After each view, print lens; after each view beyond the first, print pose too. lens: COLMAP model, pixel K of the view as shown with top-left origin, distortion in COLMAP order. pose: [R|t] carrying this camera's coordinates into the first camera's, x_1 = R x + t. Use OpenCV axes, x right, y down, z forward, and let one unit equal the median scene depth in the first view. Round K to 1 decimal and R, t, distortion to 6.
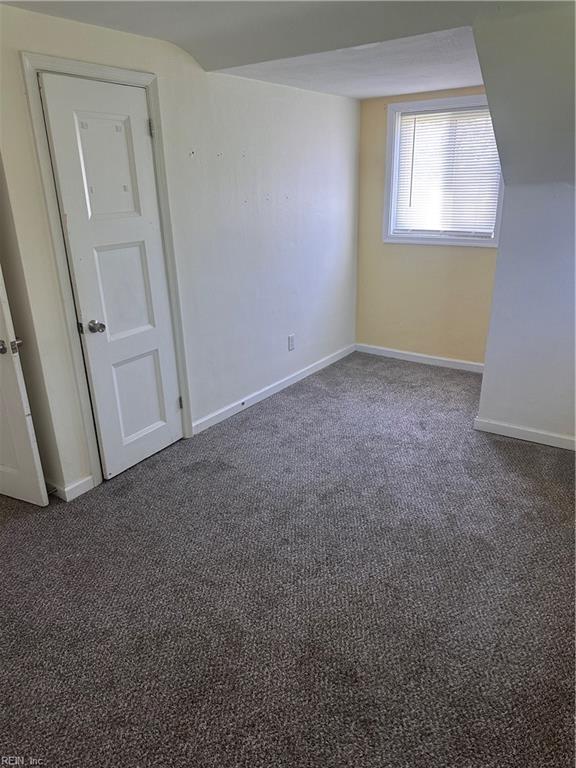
lens RADIAL K [[539.4, 0, 288.0], [0, 539.4, 384.0], [0, 0, 1]] dist [0.006144, -0.005712]
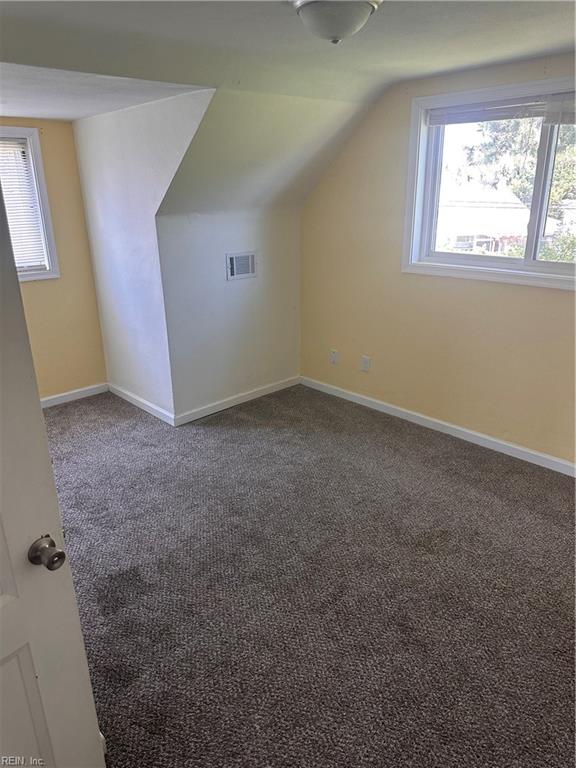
lens RADIAL K [[539.4, 0, 288.0], [0, 539.4, 384.0], [0, 0, 1]] dist [0.006144, -0.005712]
pose [[0.177752, -0.306100, 0.935258, -0.696319], [0.356753, 0.905785, 0.228650, -0.185976], [-0.917132, 0.293013, 0.270207, 0.478533]]
